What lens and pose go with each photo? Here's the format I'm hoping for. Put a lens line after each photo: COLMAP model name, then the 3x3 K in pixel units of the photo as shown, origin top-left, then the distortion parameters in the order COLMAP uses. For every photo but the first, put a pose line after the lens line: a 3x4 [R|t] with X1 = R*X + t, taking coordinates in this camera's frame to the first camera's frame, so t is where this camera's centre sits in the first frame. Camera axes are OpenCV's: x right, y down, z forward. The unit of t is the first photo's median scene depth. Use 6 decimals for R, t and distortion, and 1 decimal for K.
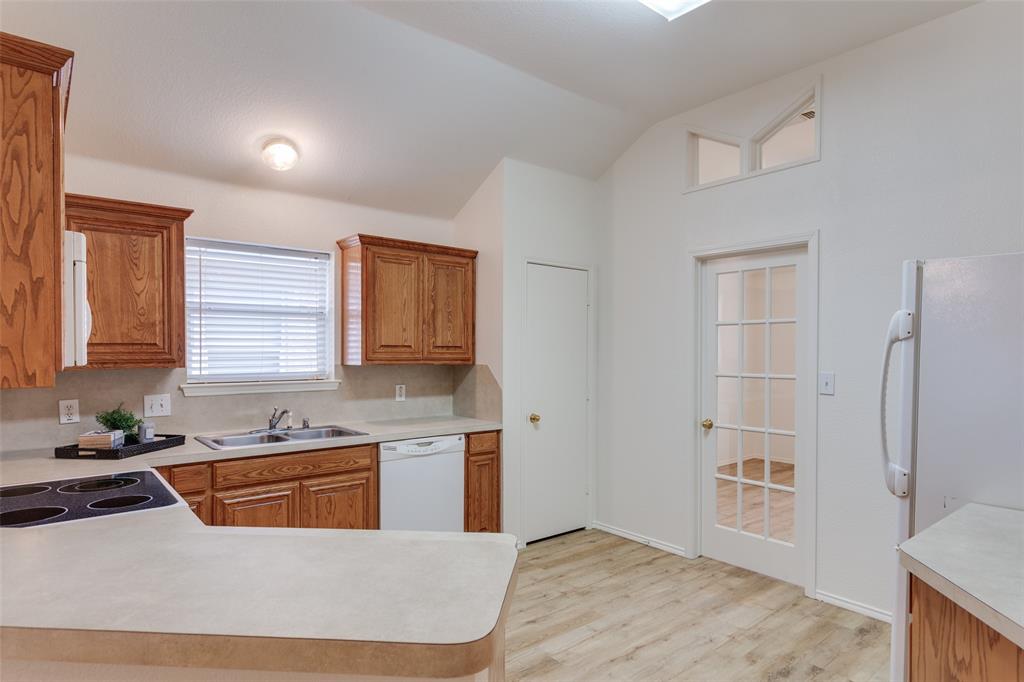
lens RADIAL K [[580.2, 0, 541.3], [0, 580.2, 355.2], [0, 0, 1]] dist [0.000945, 0.001262]
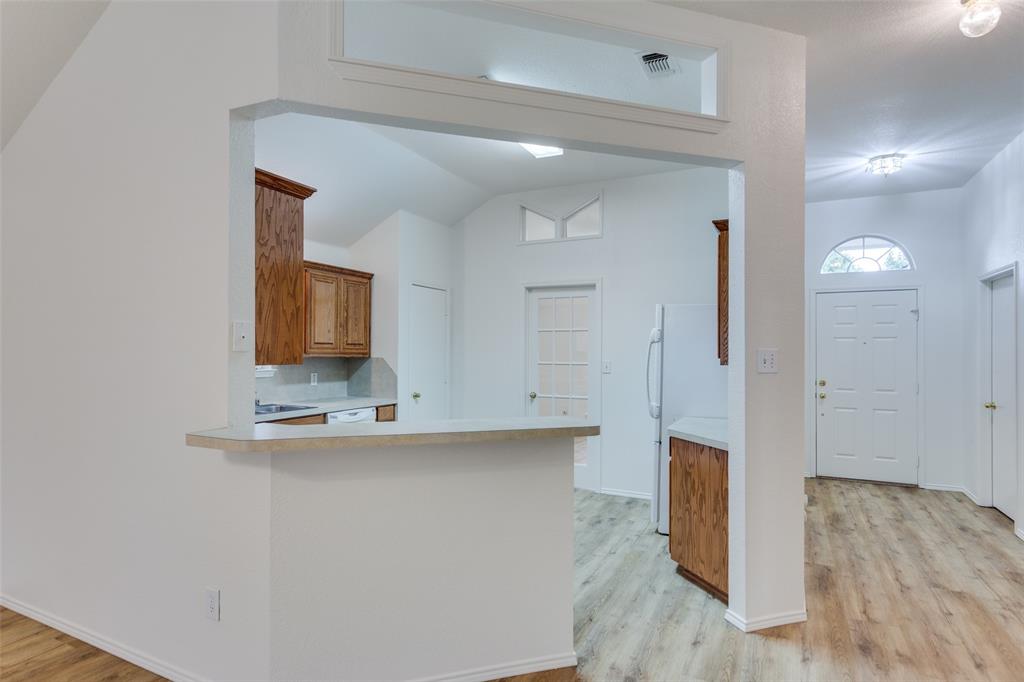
lens RADIAL K [[546.7, 0, 512.0], [0, 546.7, 341.0], [0, 0, 1]] dist [0.003505, 0.001218]
pose [[0.923482, 0.008622, 0.383544, -0.353945], [-0.000009, 0.999748, -0.022454, 0.007871], [-0.383641, 0.020732, 0.923250, -0.357356]]
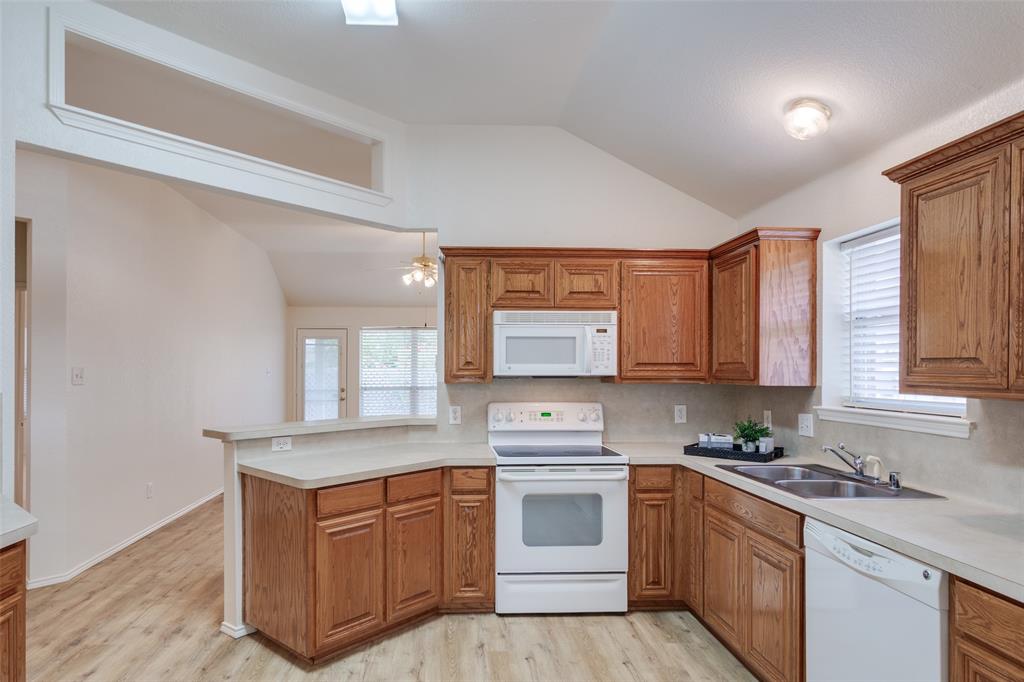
lens RADIAL K [[614.5, 0, 462.5], [0, 614.5, 370.6], [0, 0, 1]] dist [0.002427, 0.000834]
pose [[-0.636928, 0.000719, -0.770923, 0.446057], [-0.008627, 0.999930, 0.008061, -0.007096], [0.770875, 0.011785, -0.636878, 1.076207]]
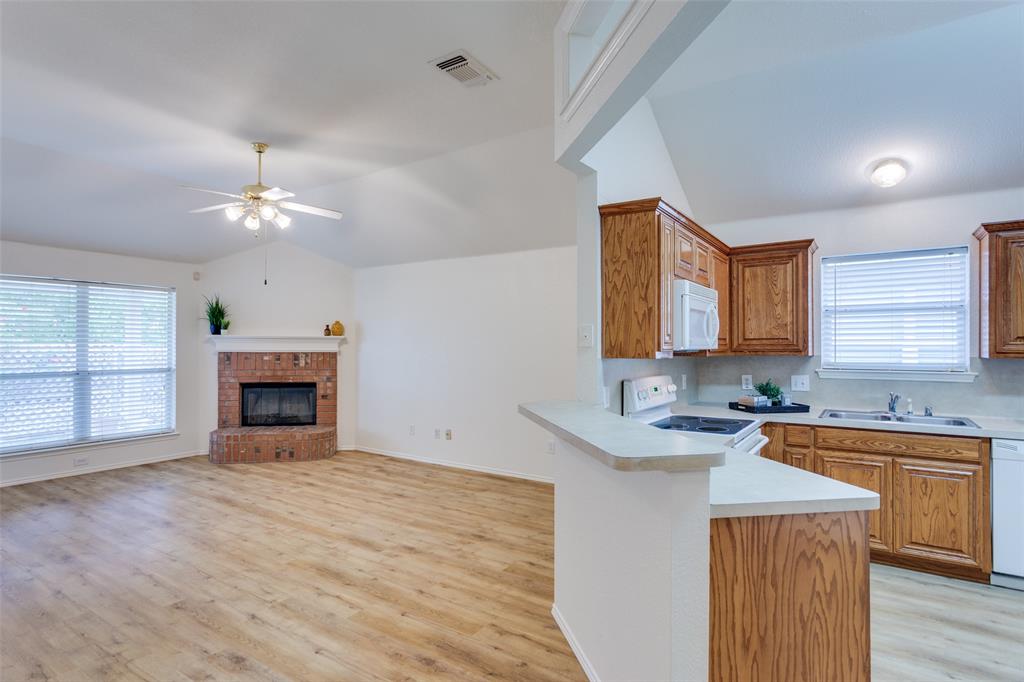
lens RADIAL K [[546.7, 0, 512.0], [0, 546.7, 341.0], [0, 0, 1]] dist [0.003505, 0.001218]
pose [[0.268306, -0.010102, -0.963281, 0.363493], [-0.009139, 0.999873, -0.013031, 0.008430], [0.963290, 0.012300, 0.268180, -0.009902]]
